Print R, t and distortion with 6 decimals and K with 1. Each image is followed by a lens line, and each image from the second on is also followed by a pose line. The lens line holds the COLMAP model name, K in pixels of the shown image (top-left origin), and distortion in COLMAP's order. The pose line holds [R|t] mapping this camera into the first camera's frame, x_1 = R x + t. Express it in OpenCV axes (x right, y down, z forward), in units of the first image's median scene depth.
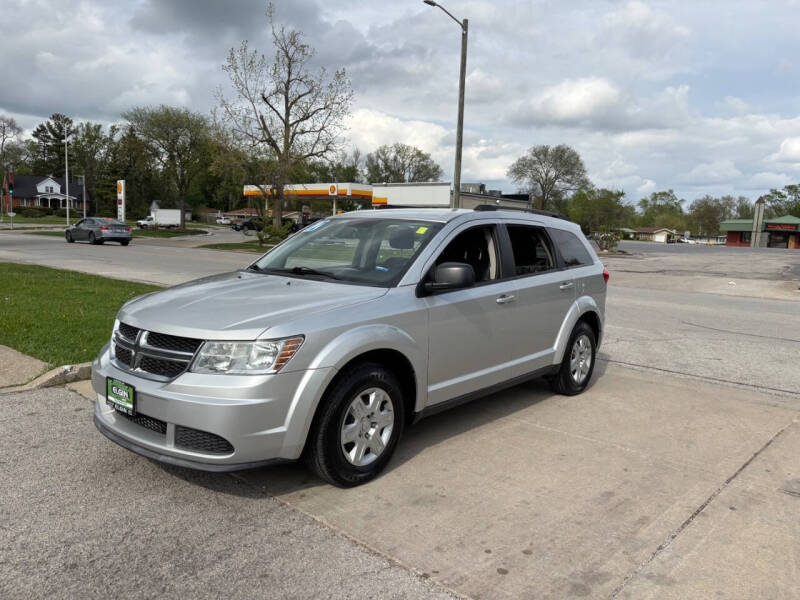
lens RADIAL K [[603.8, 0, 405.1], [0, 603.8, 296.2], [0, 0, 1]] dist [0.043905, -0.049490]
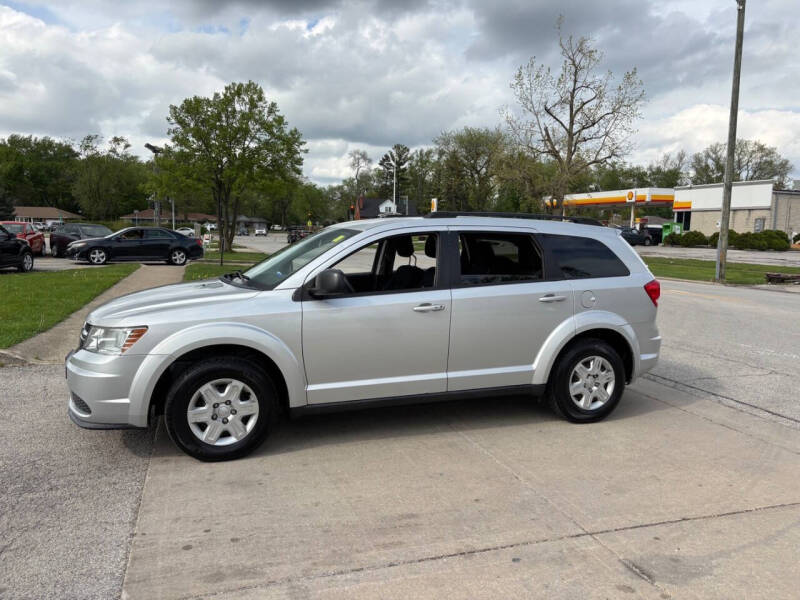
lens RADIAL K [[603.8, 0, 405.1], [0, 603.8, 296.2], [0, 0, 1]] dist [0.043905, -0.049490]
pose [[0.869927, 0.030874, -0.492214, 0.417159], [-0.039427, 0.999198, -0.007008, -0.003860], [0.491603, 0.025503, 0.870446, 0.090154]]
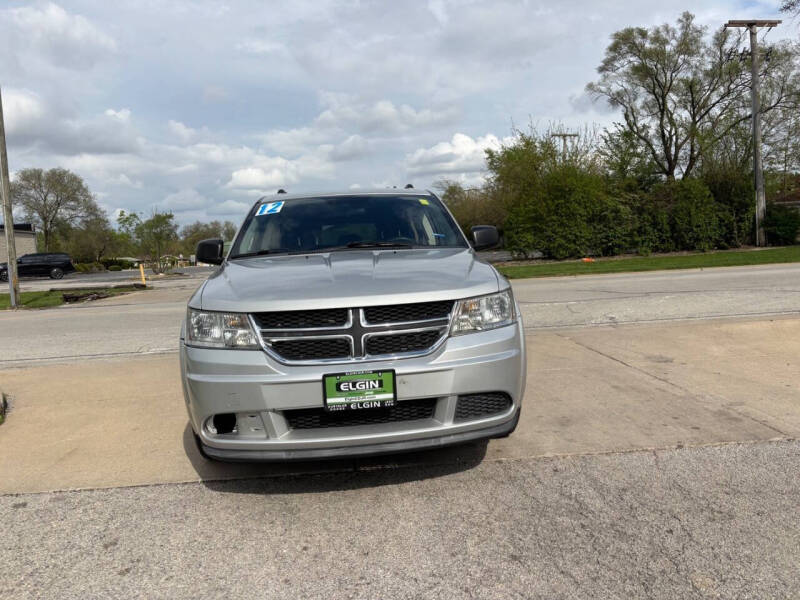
lens RADIAL K [[608.2, 0, 397.5], [0, 608.2, 289.8], [0, 0, 1]] dist [0.017658, -0.002340]
pose [[0.704912, -0.116316, 0.699693, -0.485039], [0.156431, 0.987667, 0.006591, 0.017464], [-0.691830, 0.104808, 0.714414, 0.187881]]
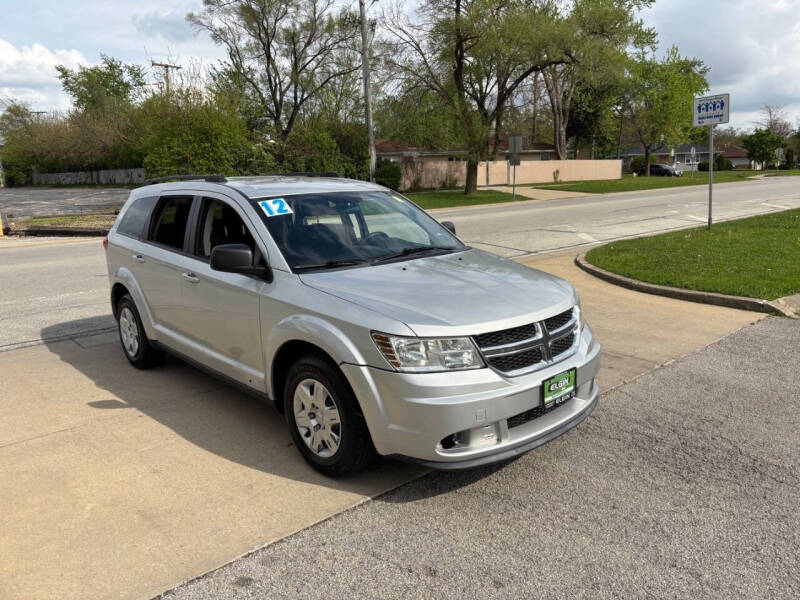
lens RADIAL K [[608.2, 0, 397.5], [0, 608.2, 289.8], [0, 0, 1]] dist [0.017658, -0.002340]
pose [[0.134580, -0.229029, 0.964072, -0.711548], [0.143507, 0.967170, 0.209732, -0.119906], [-0.980456, 0.110126, 0.163029, 0.535615]]
